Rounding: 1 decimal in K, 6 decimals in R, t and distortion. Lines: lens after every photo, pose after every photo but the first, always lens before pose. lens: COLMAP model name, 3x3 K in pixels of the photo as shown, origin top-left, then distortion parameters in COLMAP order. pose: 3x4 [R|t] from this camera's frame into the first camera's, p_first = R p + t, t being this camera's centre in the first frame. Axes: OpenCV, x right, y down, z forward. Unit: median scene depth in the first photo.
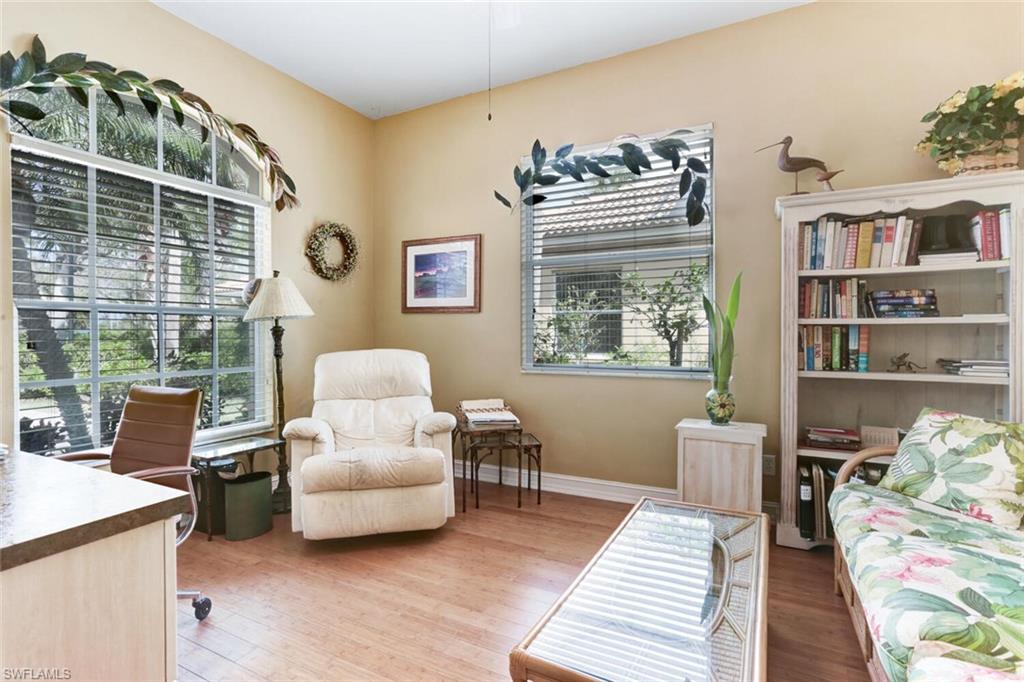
lens RADIAL K [[491.6, 0, 510.1], [0, 491.6, 335.9], [0, 0, 1]] dist [-0.054723, 0.034737]
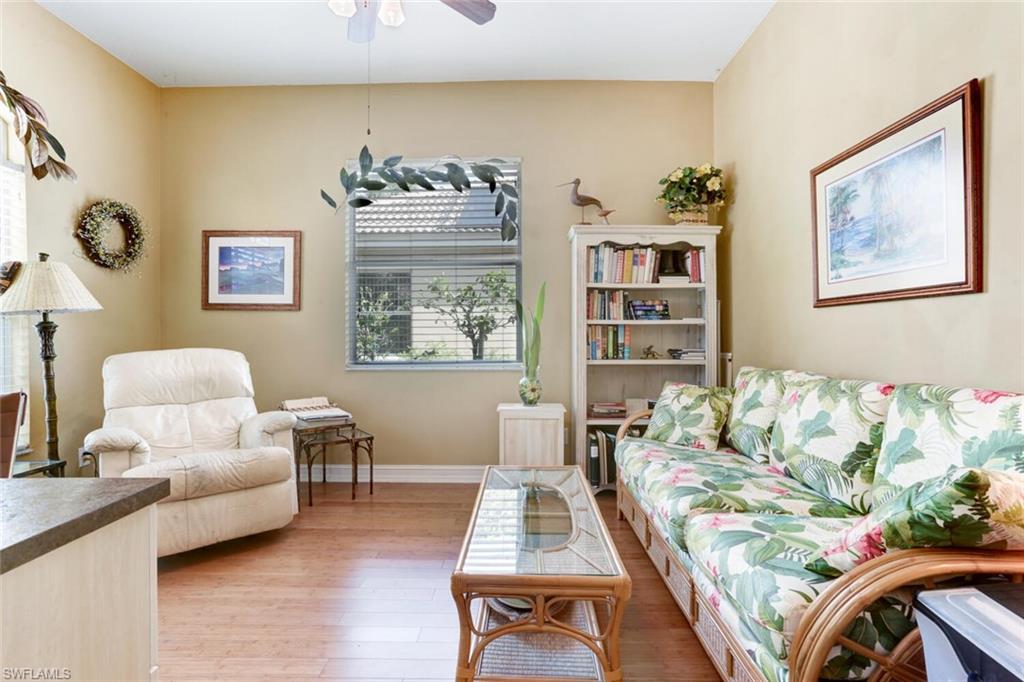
lens RADIAL K [[491.6, 0, 510.1], [0, 491.6, 335.9], [0, 0, 1]] dist [-0.054723, 0.034737]
pose [[0.893569, -0.001461, 0.448923, -0.167577], [0.003457, 0.999987, -0.003627, 0.011091], [-0.448912, 0.004793, 0.893563, -0.081715]]
